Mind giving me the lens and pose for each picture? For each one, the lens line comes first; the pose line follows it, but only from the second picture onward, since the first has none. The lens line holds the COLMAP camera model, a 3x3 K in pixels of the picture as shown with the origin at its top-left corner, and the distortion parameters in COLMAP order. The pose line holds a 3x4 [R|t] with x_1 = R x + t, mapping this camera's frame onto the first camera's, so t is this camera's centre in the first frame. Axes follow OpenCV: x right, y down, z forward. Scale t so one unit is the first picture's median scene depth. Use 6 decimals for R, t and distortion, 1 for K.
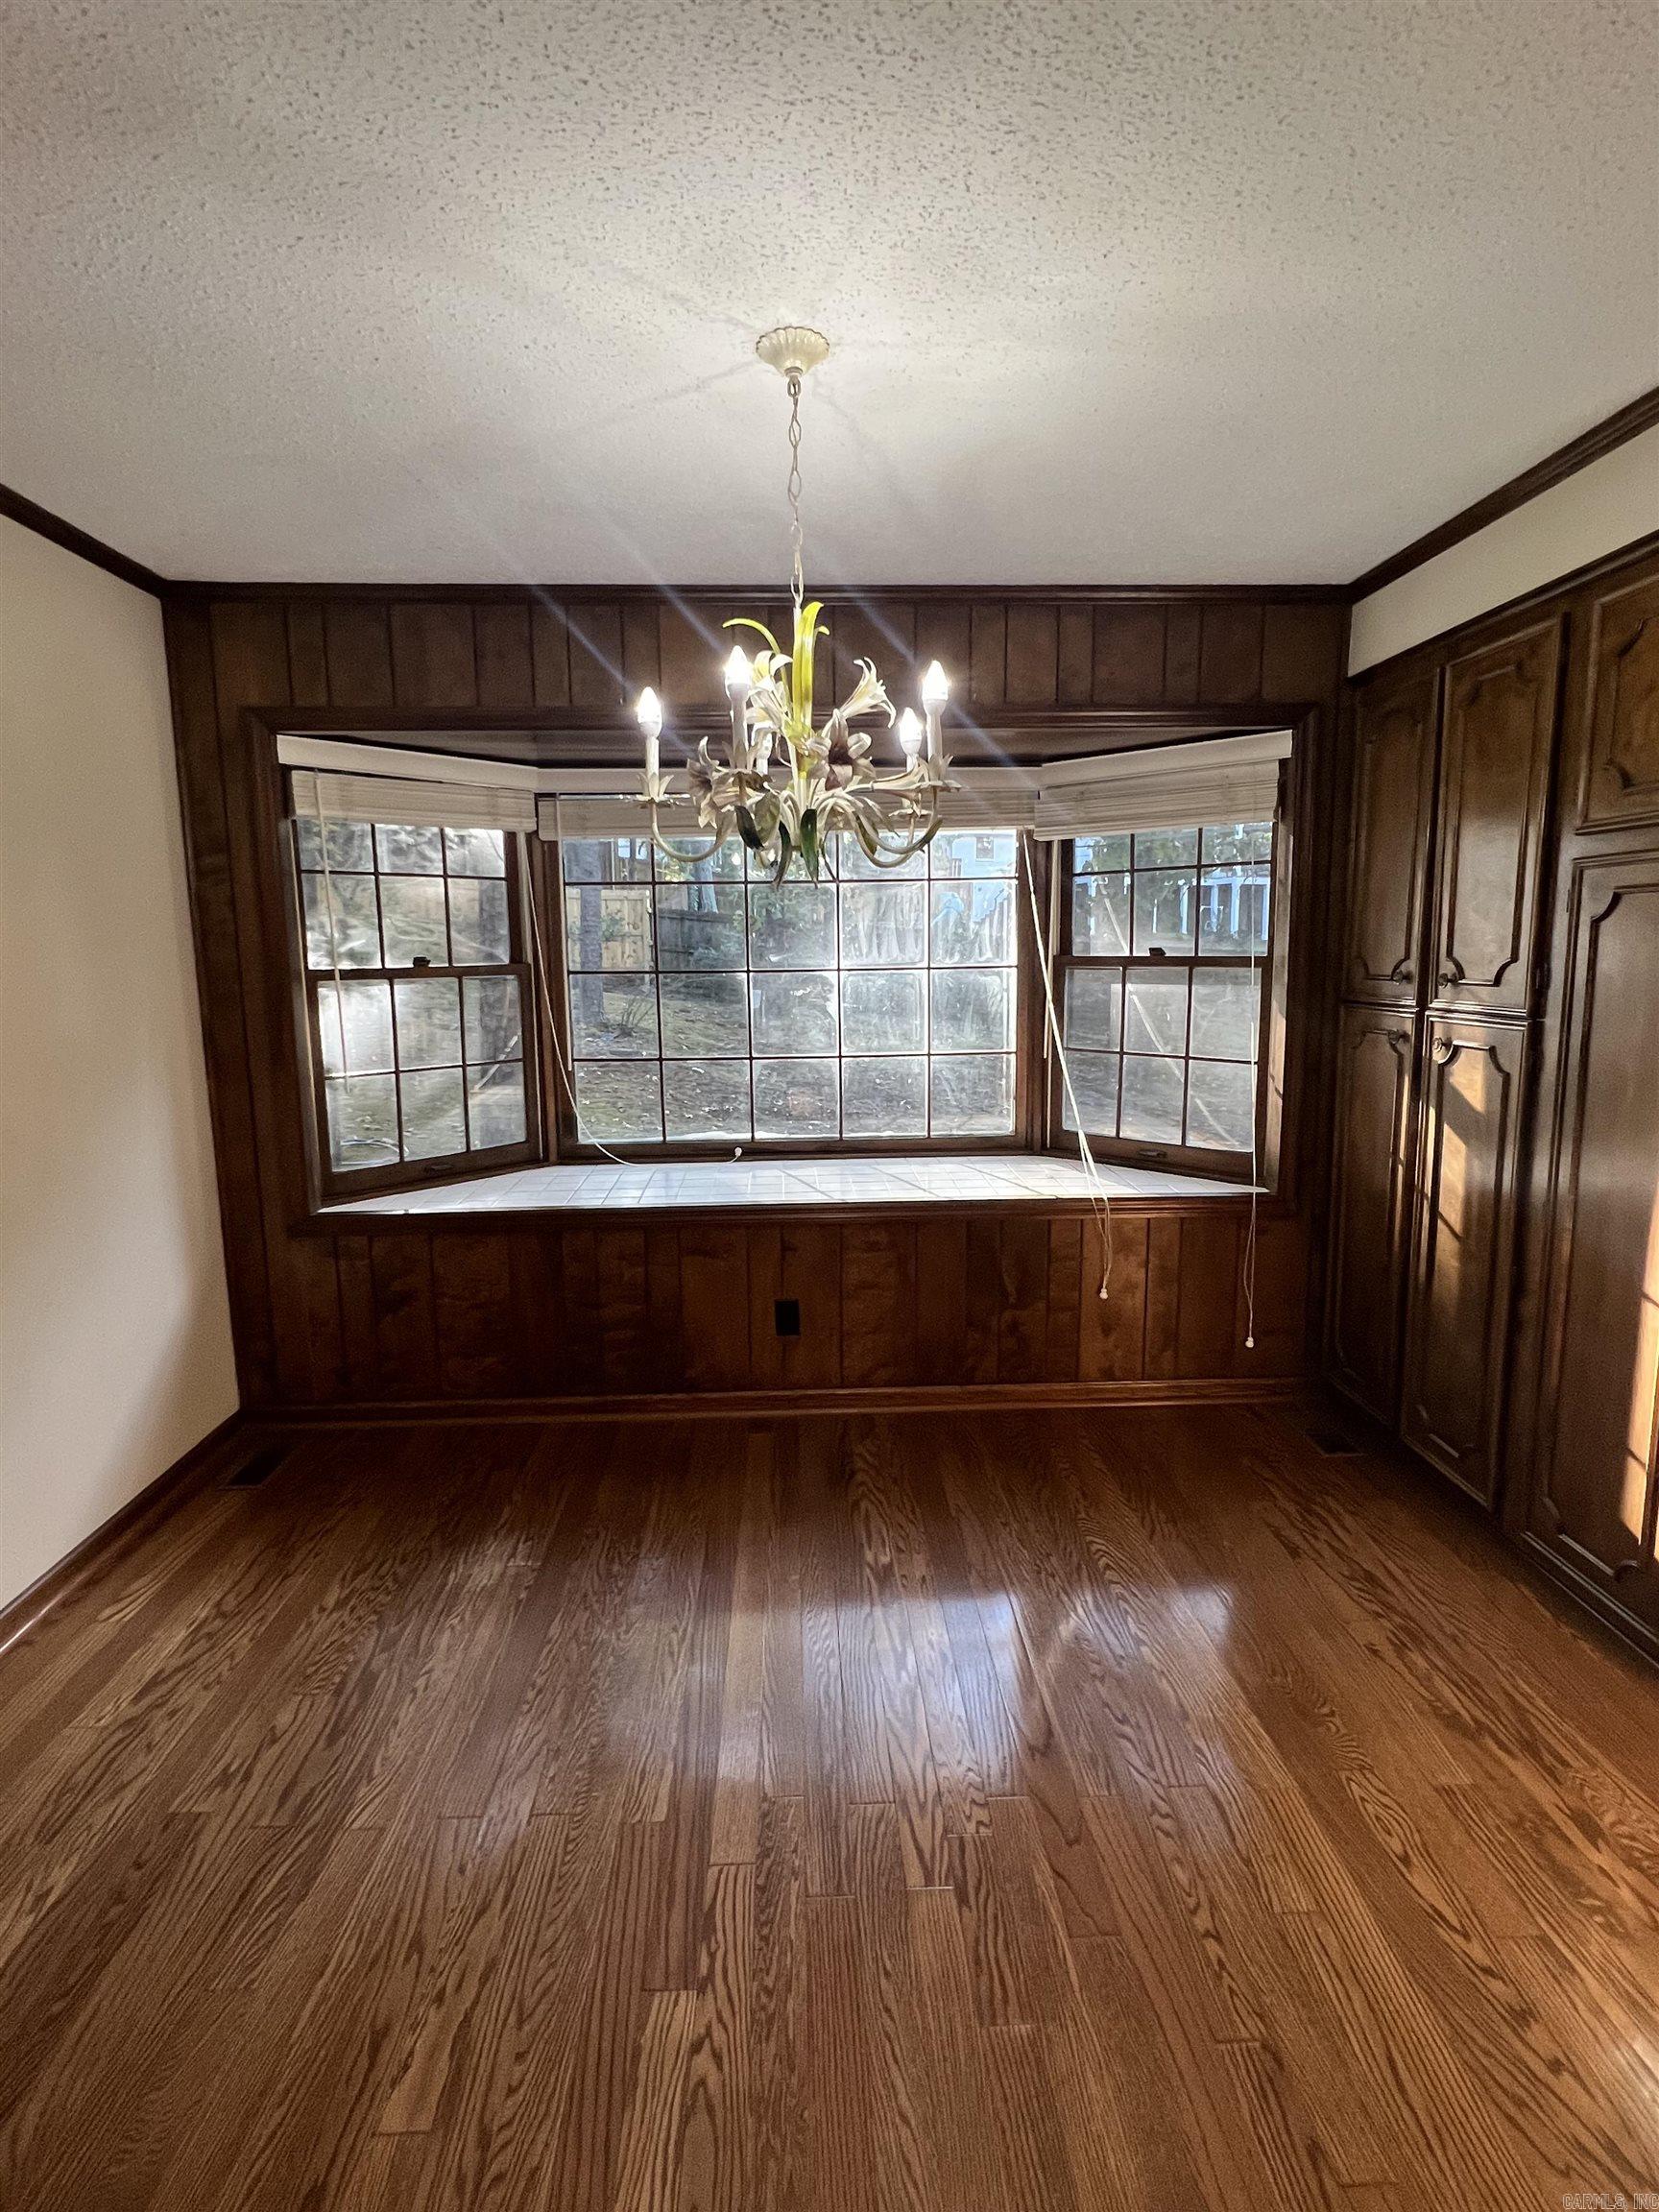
lens RADIAL K [[1074.4, 0, 829.5], [0, 1074.4, 1106.0], [0, 0, 1]] dist [-0.003479, 0.000577]
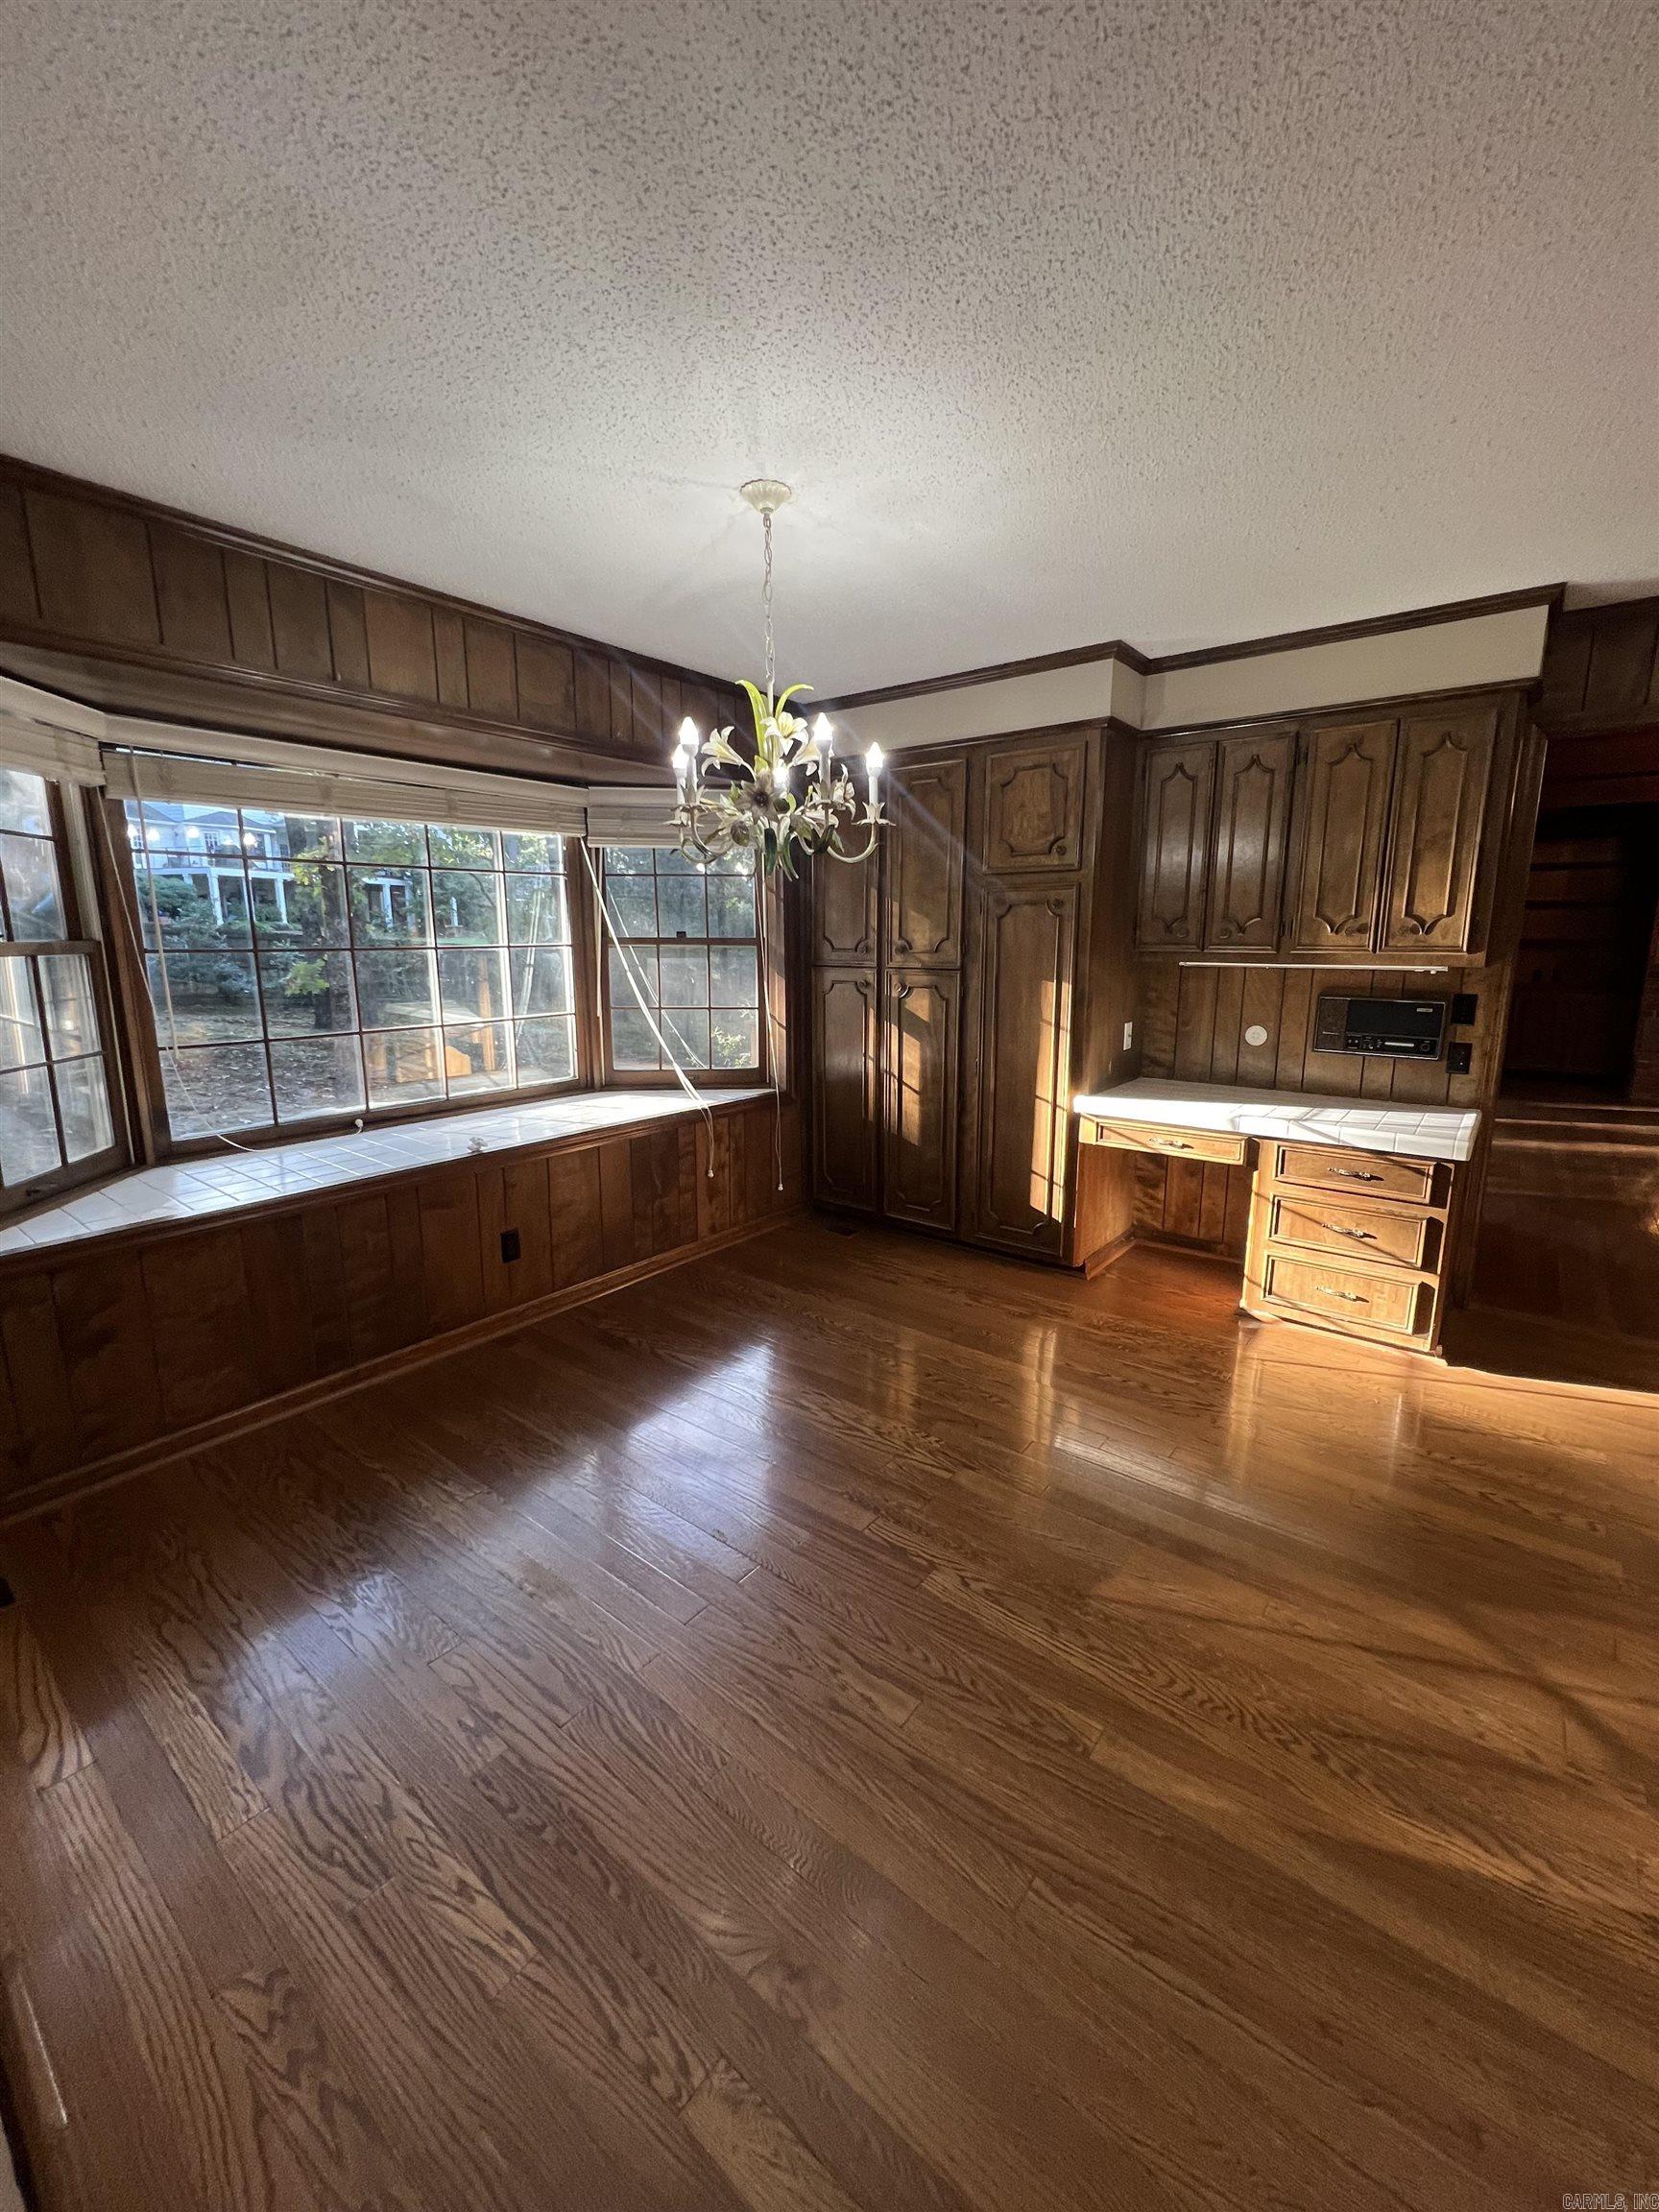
lens RADIAL K [[884.3, 0, 833.1], [0, 884.3, 1107.9], [0, 0, 1]] dist [-0.006175, 0.000893]
pose [[0.645915, -0.136422, 0.751121, -0.522172], [0.104459, 0.990443, 0.090061, -0.001467], [-0.756229, 0.020289, 0.653992, 0.105511]]
